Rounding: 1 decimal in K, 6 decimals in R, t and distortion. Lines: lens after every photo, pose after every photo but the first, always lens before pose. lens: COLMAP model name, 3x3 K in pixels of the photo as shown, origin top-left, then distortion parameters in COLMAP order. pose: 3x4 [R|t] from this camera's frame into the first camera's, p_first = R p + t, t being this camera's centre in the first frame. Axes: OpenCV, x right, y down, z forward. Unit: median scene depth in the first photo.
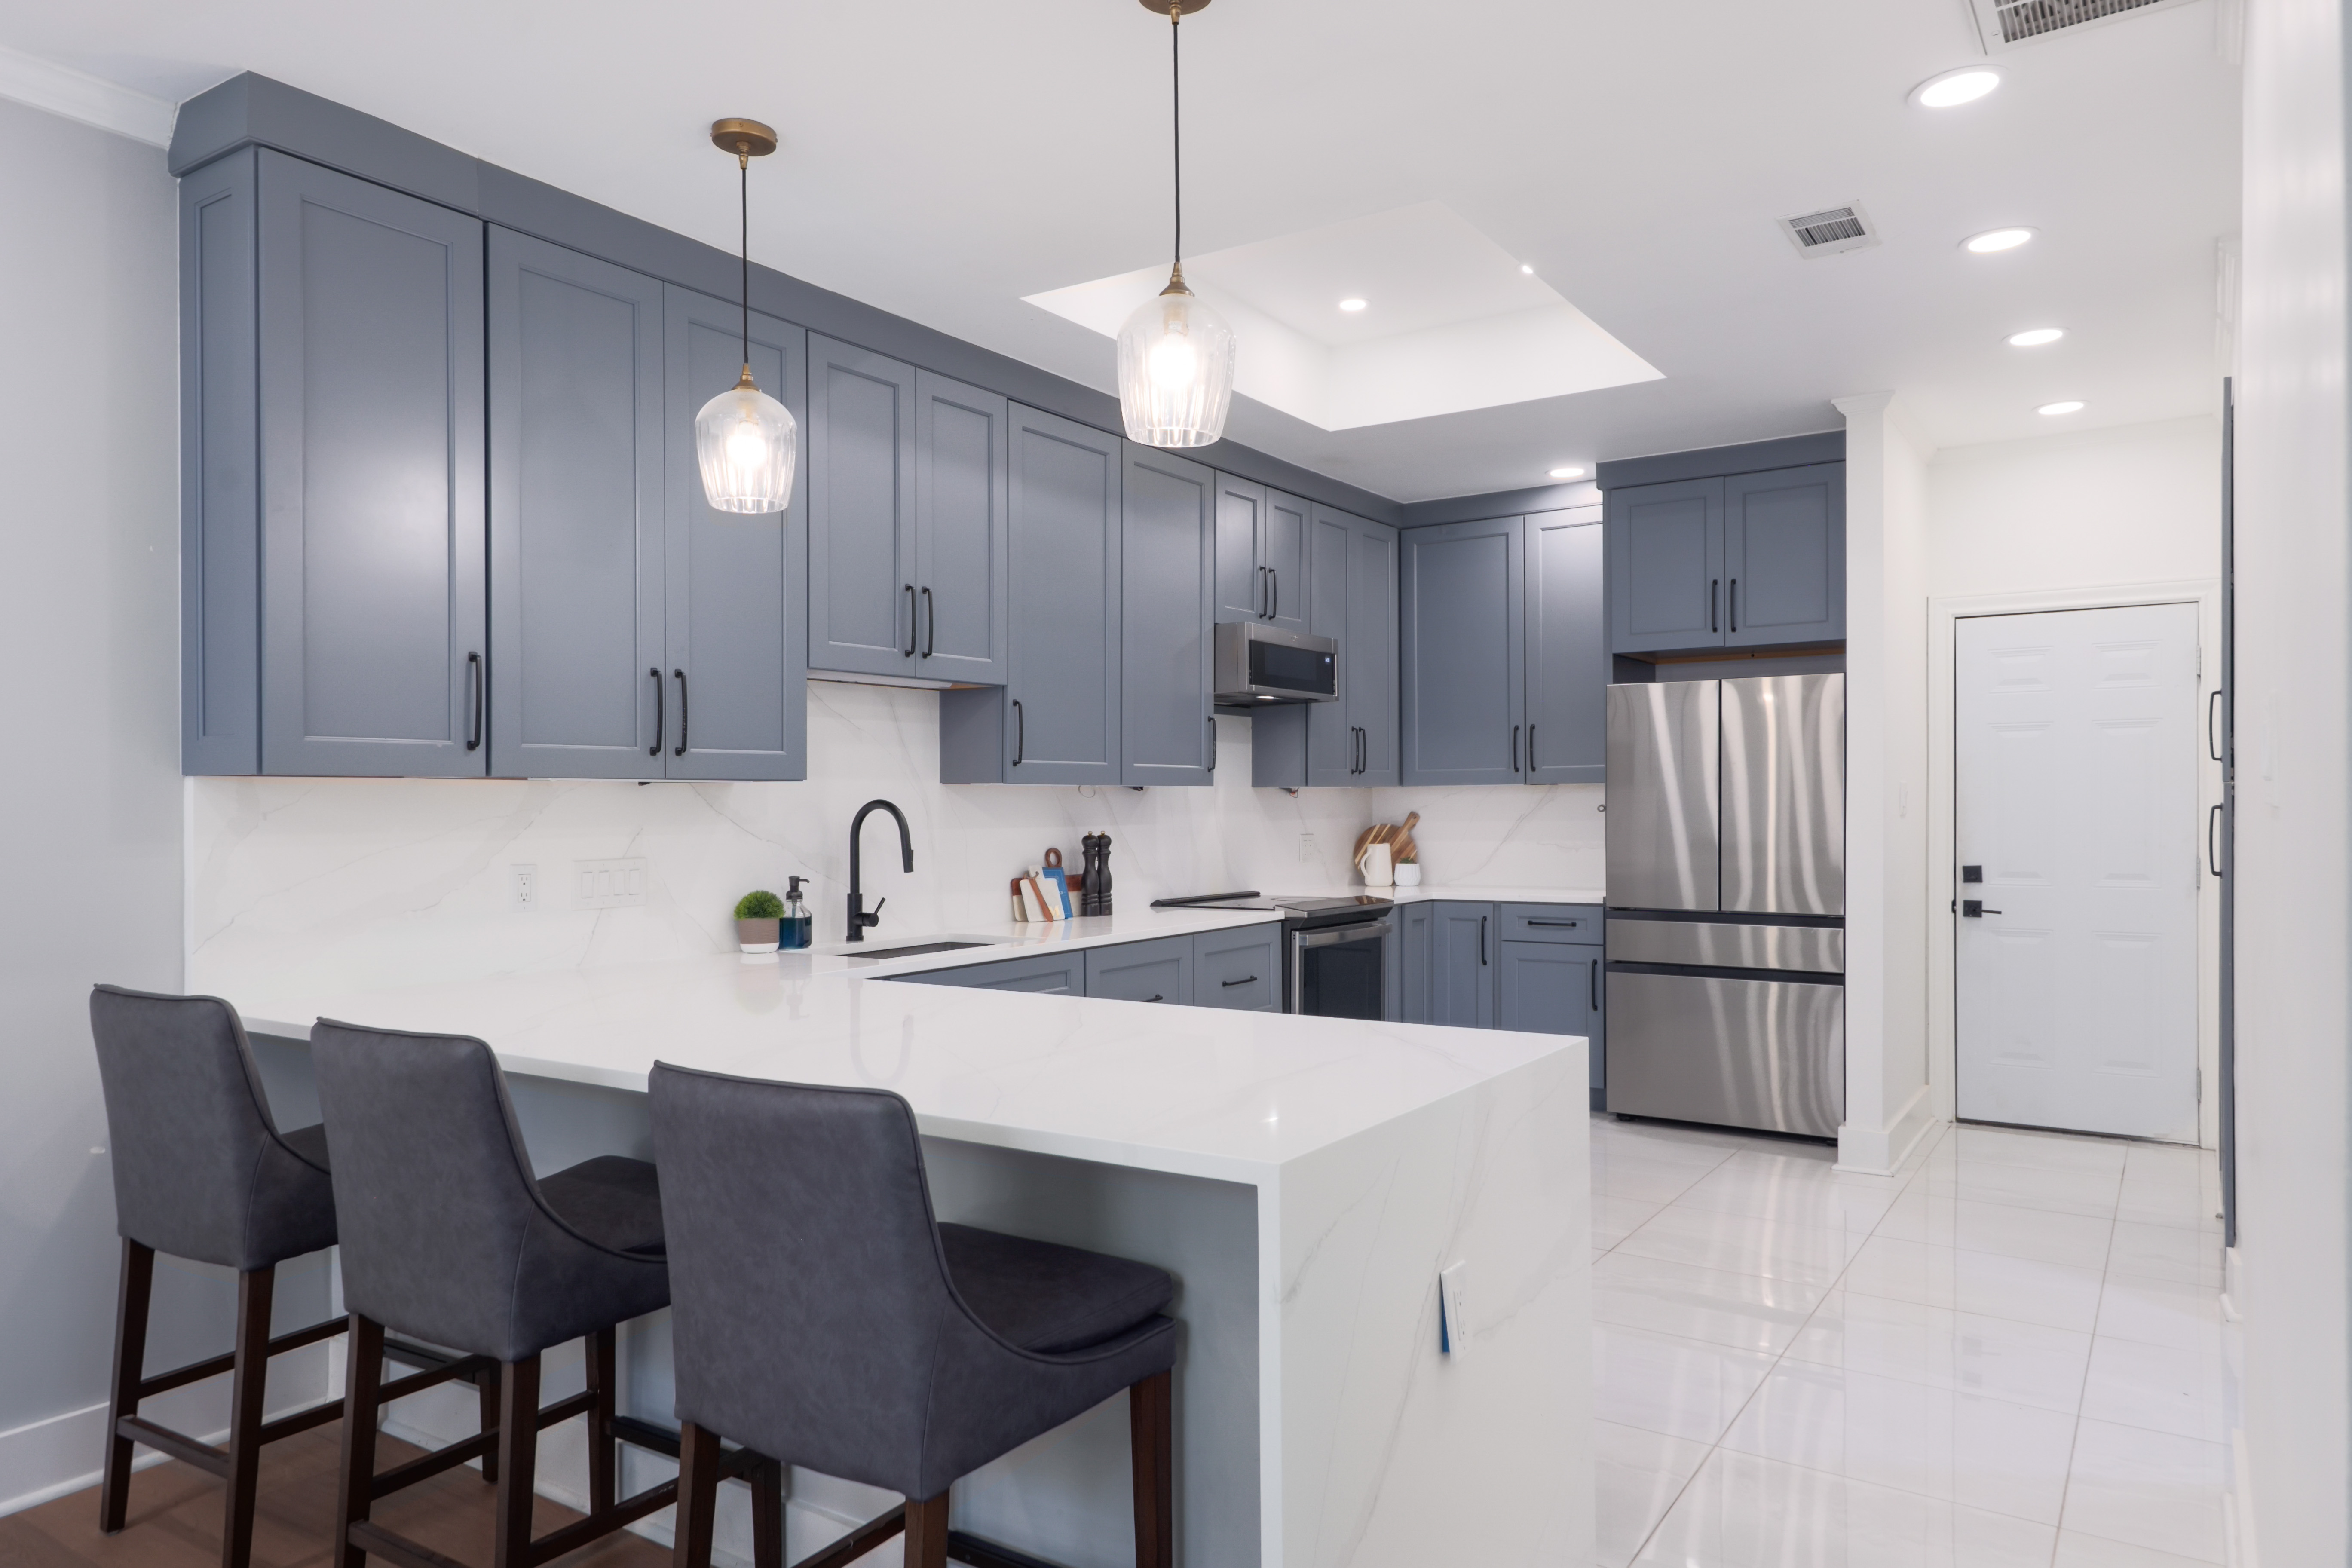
lens RADIAL K [[1496.5, 0, 1178.3], [0, 1496.5, 774.2], [0, 0, 1]] dist [-0.009908, 0.000907]
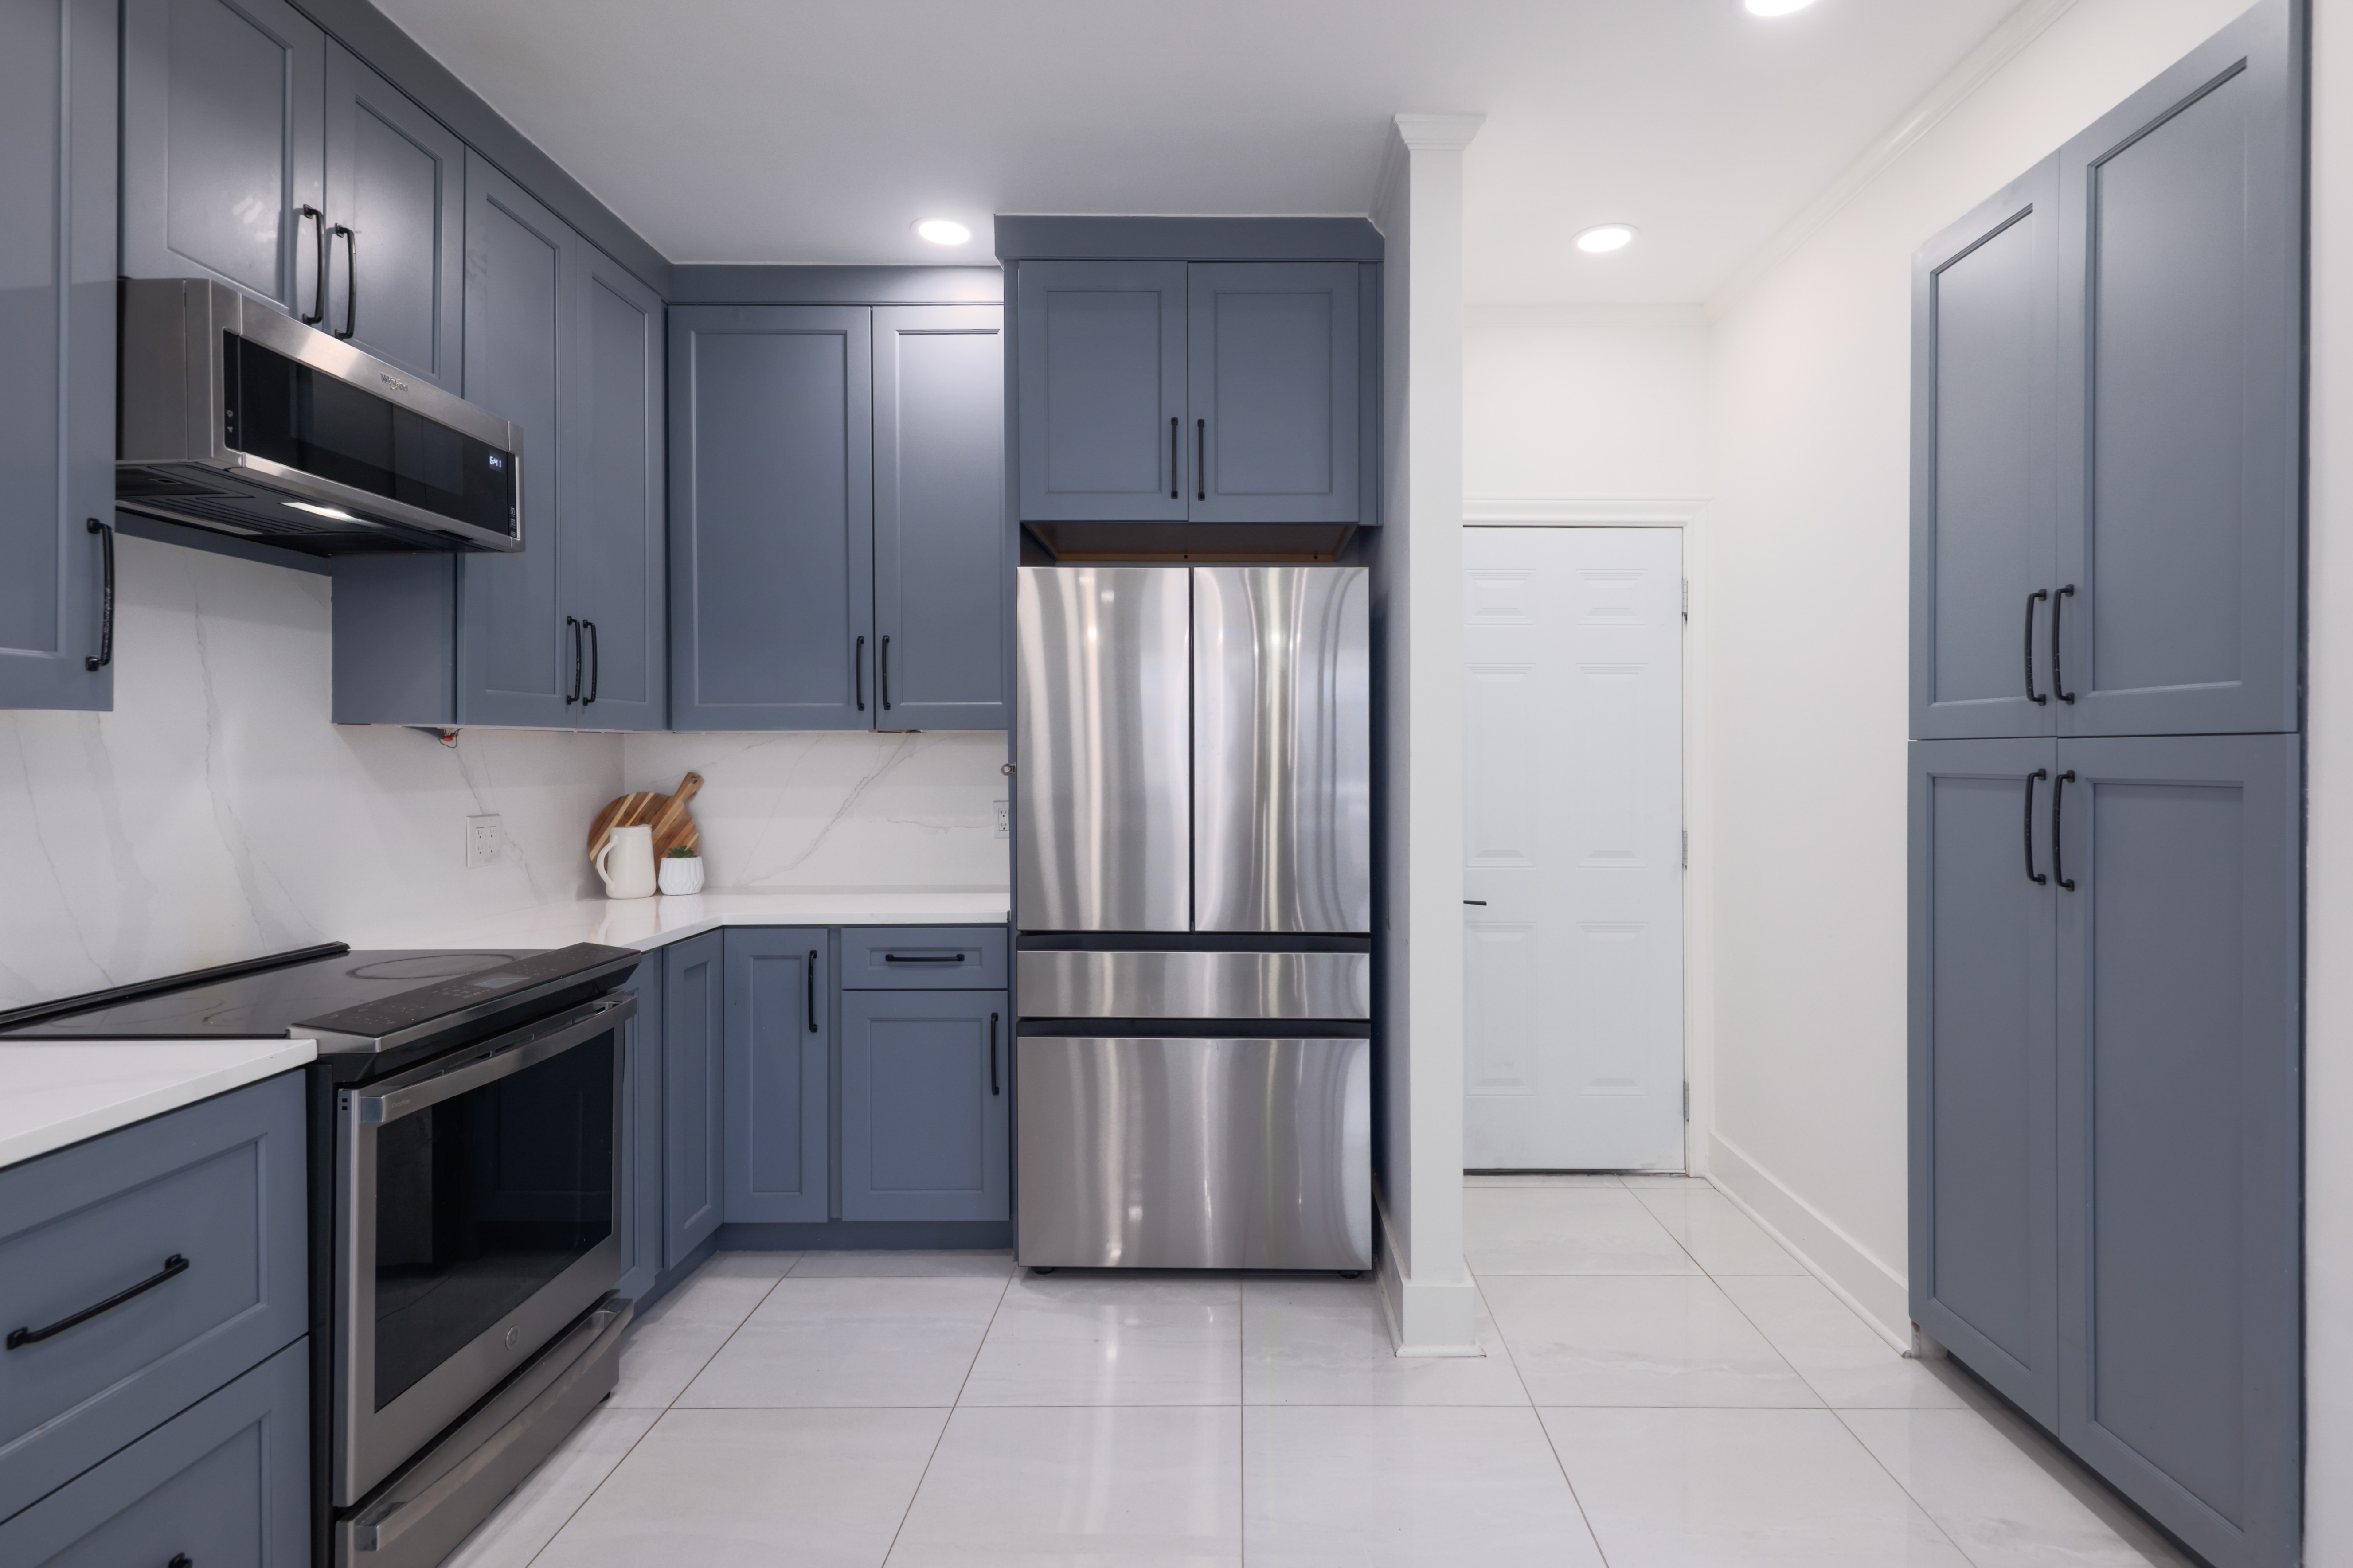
lens RADIAL K [[1180.4, 0, 1143.5], [0, 1180.4, 820.0], [0, 0, 1]] dist [-0.055338, 0.000752]
pose [[0.875206, -0.017837, 0.483422, 0.095610], [-0.015353, 0.997792, 0.064612, 0.011390], [-0.483507, -0.063971, 0.873000, 0.536932]]
